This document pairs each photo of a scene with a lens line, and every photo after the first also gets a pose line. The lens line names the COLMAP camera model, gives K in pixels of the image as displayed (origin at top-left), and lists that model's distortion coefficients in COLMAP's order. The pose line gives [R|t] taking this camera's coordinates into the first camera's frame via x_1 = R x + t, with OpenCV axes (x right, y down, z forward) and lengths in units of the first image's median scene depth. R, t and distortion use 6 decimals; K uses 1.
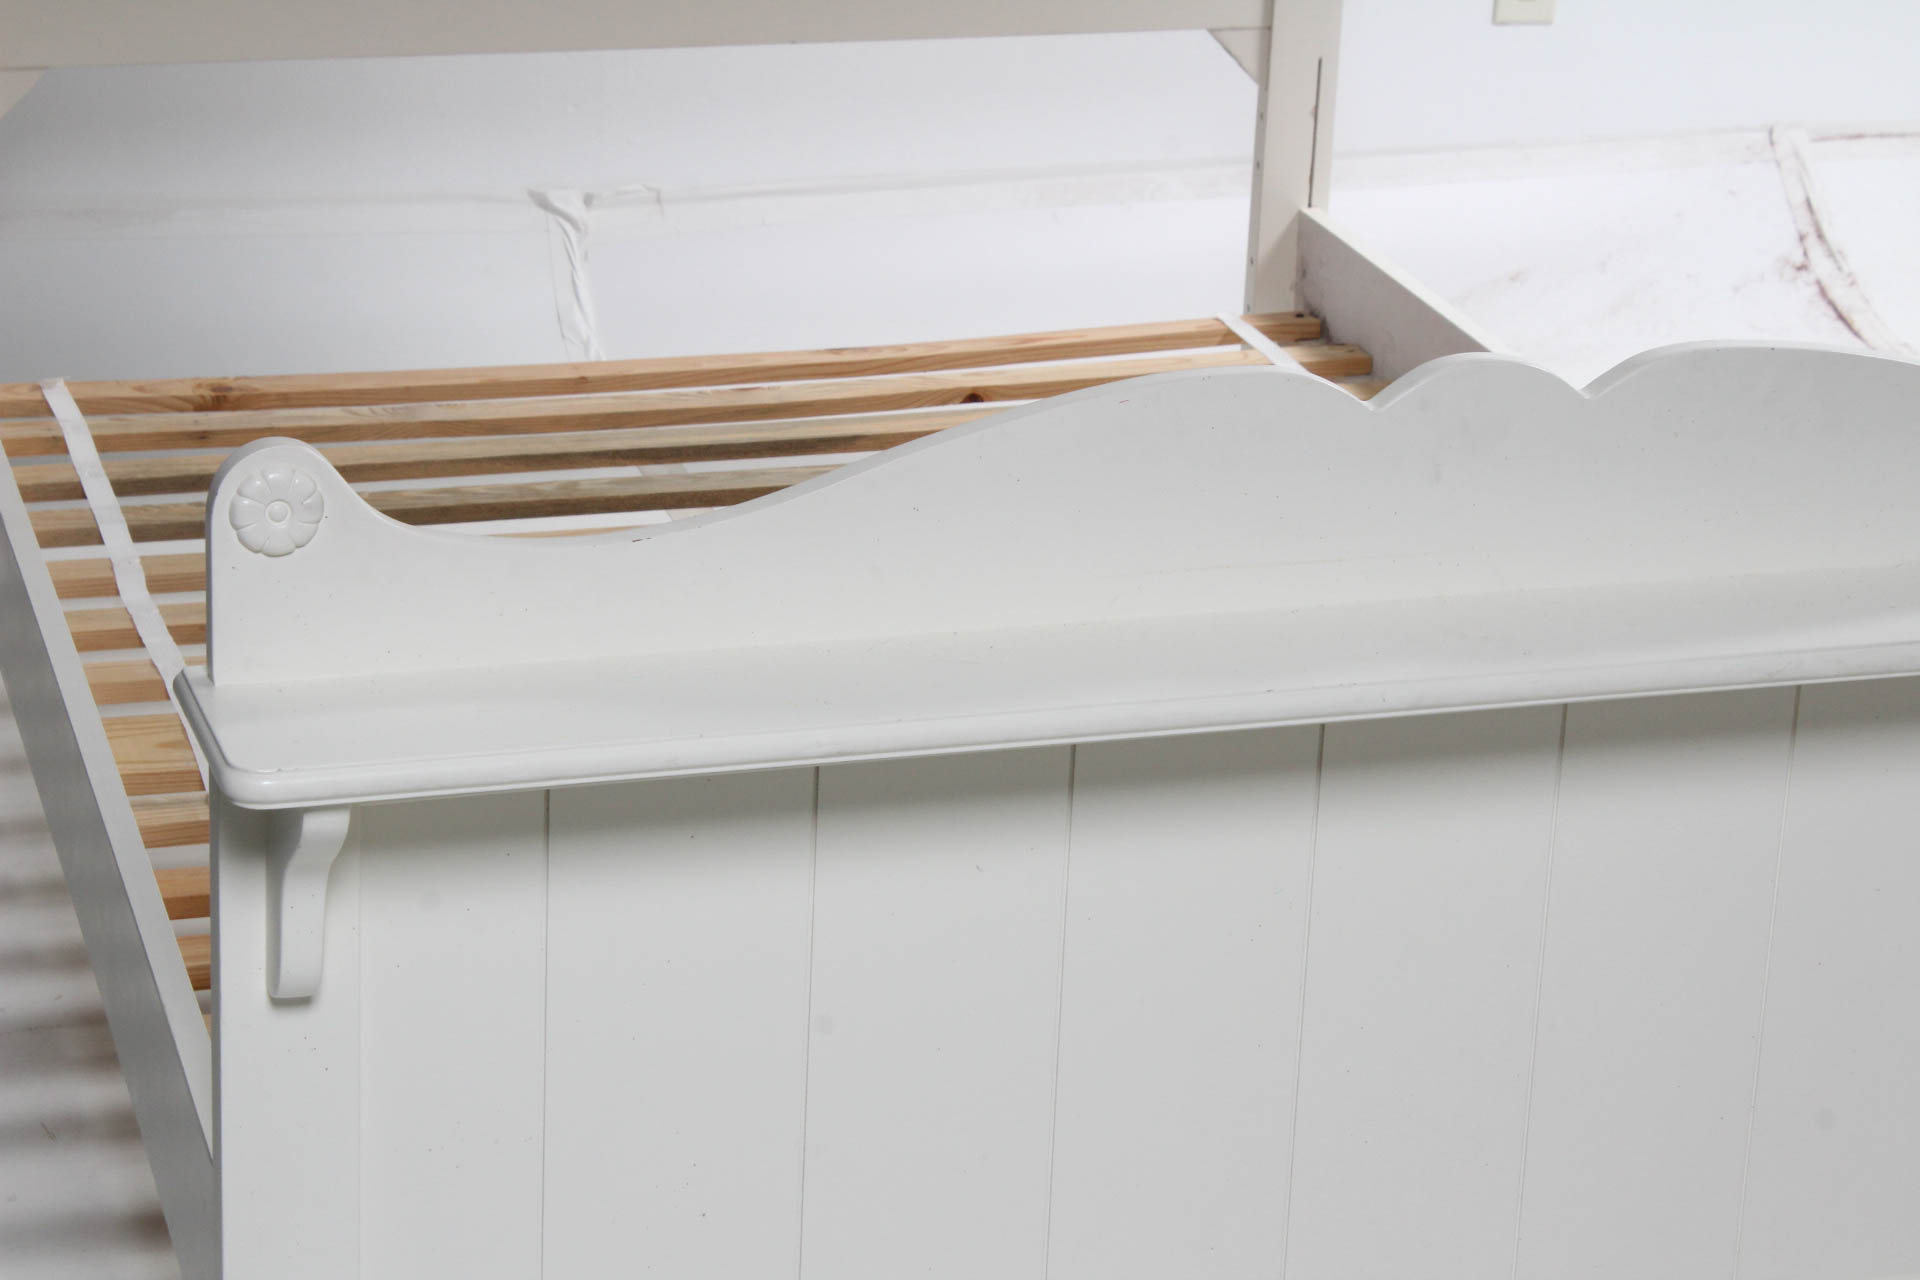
lens RADIAL K [[4701.1, 0, 960.0], [0, 4701.1, 640.0], [0, 0, 1]] dist [0.046120, 0.860507]
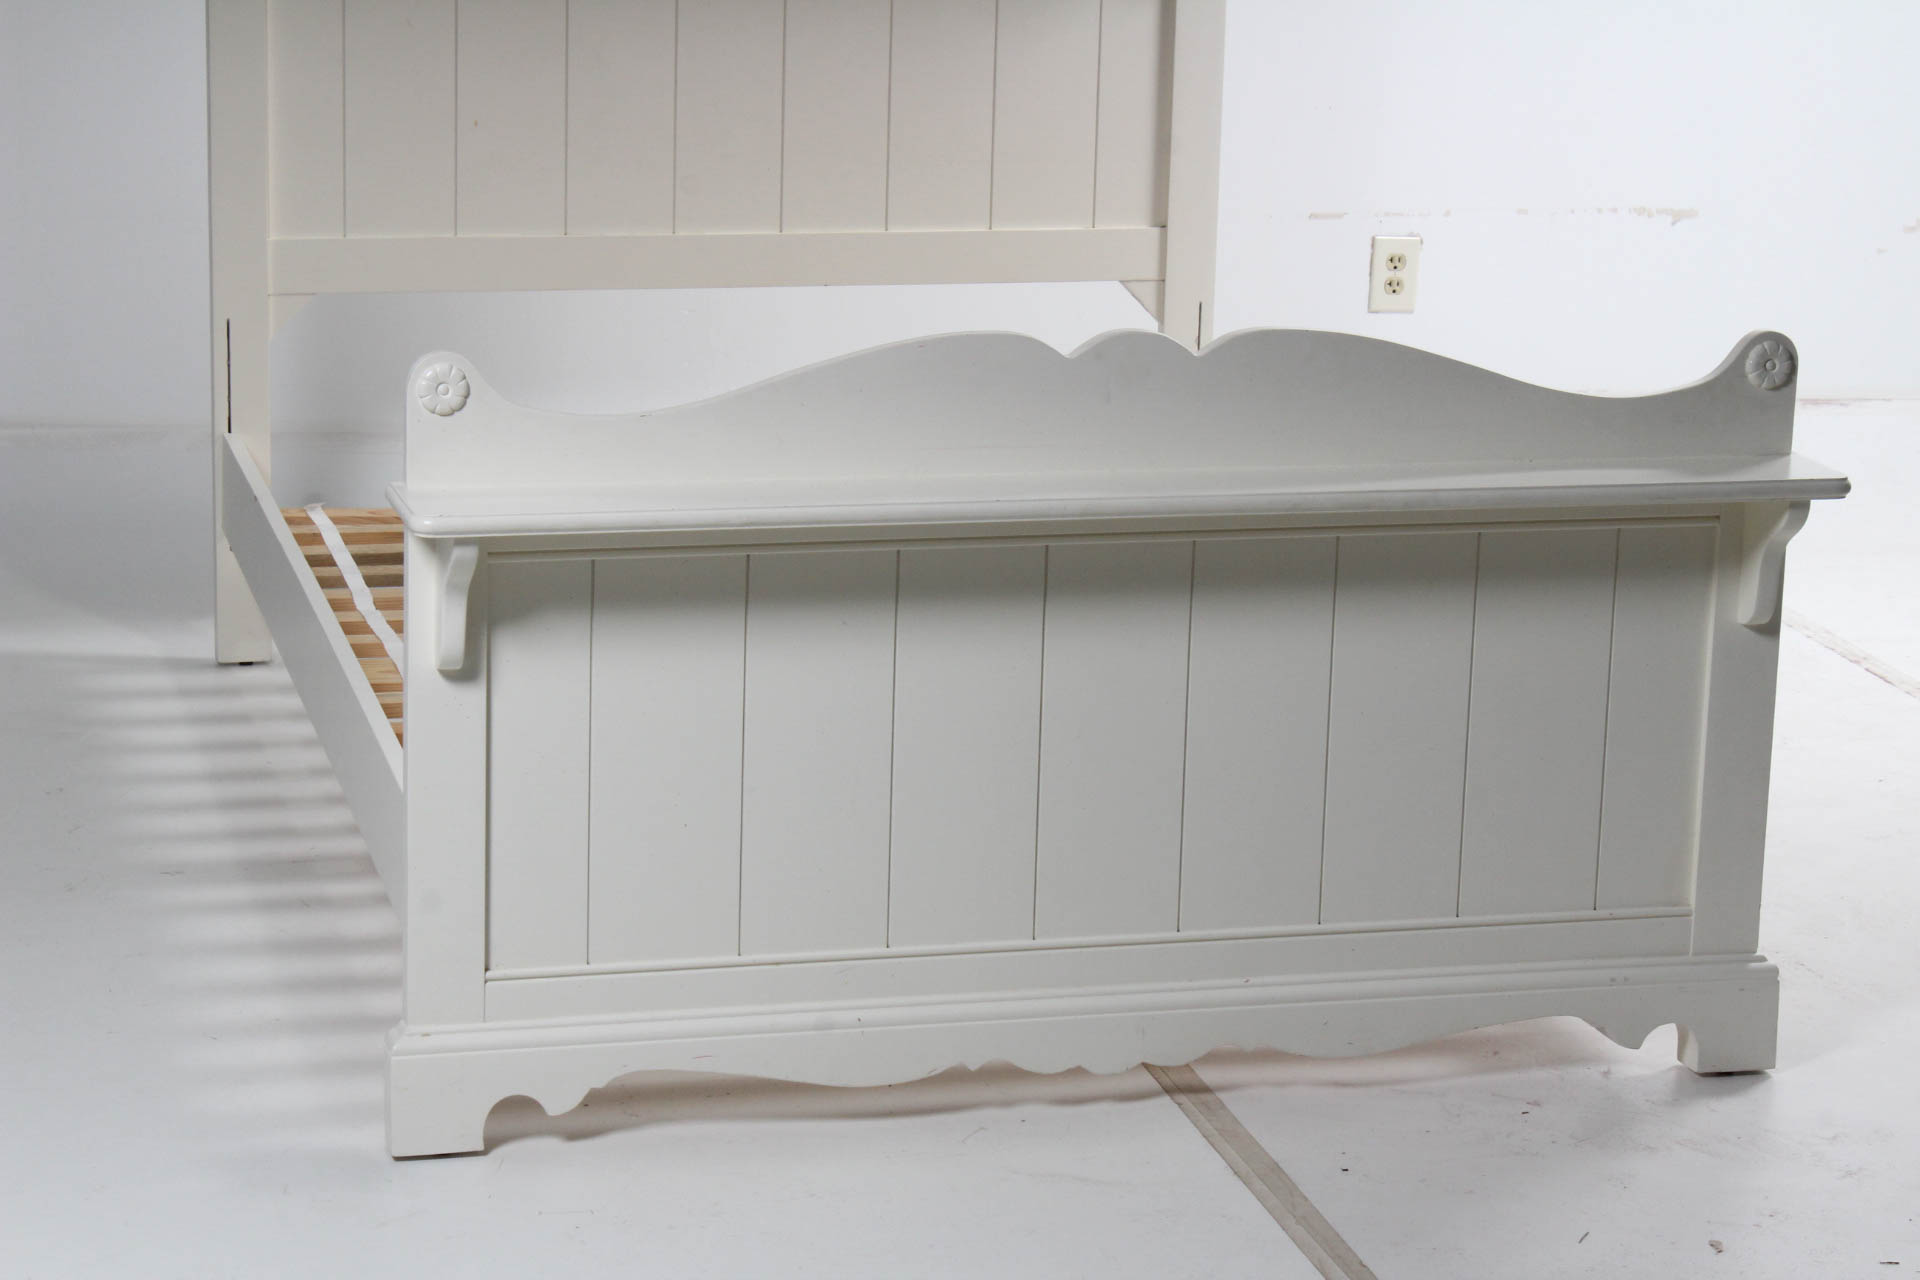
lens RADIAL K [[4701.1, 0, 960.0], [0, 4701.1, 640.0], [0, 0, 1]] dist [0.046120, 0.860507]
pose [[0.998758, -0.002120, -0.049781, 0.084516], [-0.003683, 0.993221, -0.116186, 0.162568], [0.049690, 0.116225, 0.991979, -0.455845]]
